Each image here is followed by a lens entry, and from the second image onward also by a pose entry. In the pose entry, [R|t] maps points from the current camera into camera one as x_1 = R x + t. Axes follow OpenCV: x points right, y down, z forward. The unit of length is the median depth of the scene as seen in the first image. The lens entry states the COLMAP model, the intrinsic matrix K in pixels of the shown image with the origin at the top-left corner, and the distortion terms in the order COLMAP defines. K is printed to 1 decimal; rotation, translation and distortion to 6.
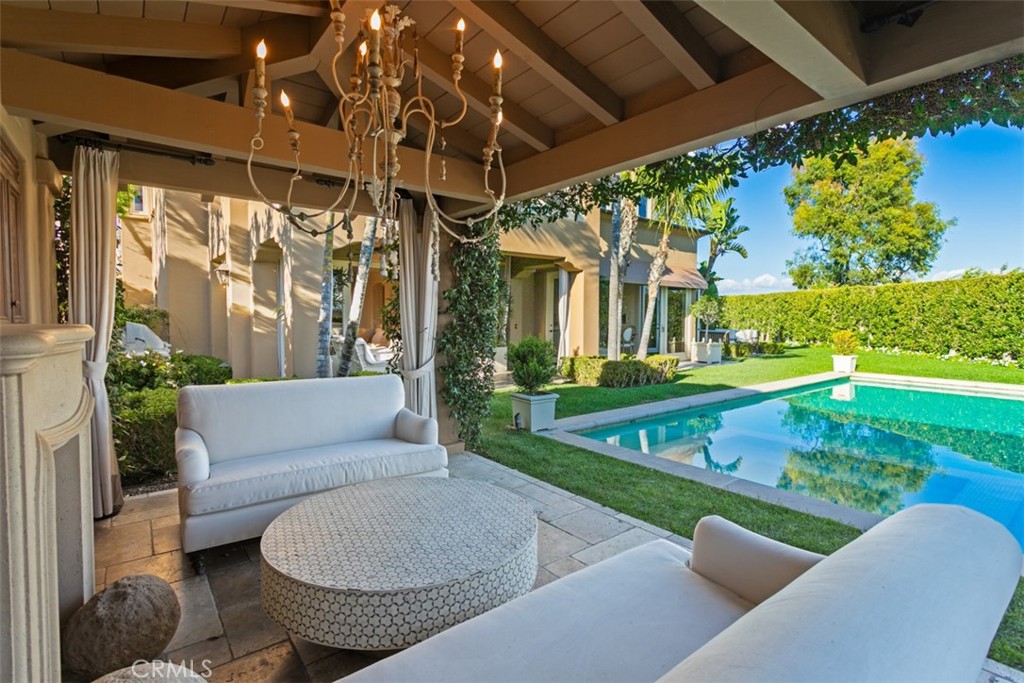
lens RADIAL K [[501.1, 0, 486.4], [0, 501.1, 339.0], [0, 0, 1]] dist [0.000825, 0.000221]
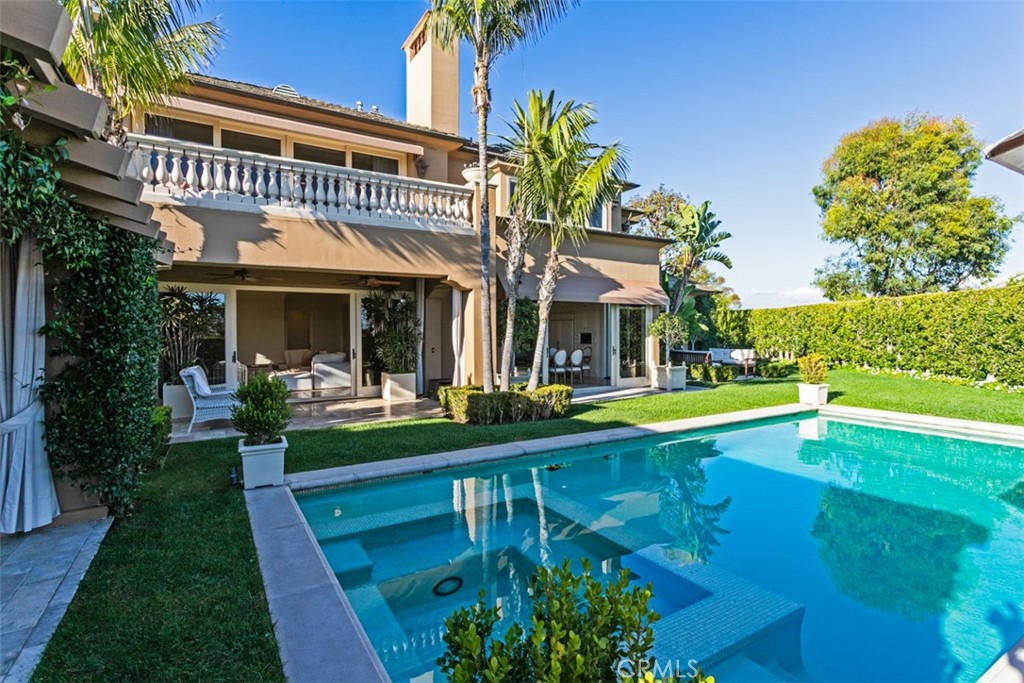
lens RADIAL K [[501.1, 0, 471.5], [0, 501.1, 341.1], [0, 0, 1]] dist [0.000825, 0.000221]
pose [[0.990233, -0.006894, -0.139253, 0.190084], [0.003224, 0.999642, -0.026564, -0.012478], [0.139387, 0.025855, 0.989900, 0.071078]]
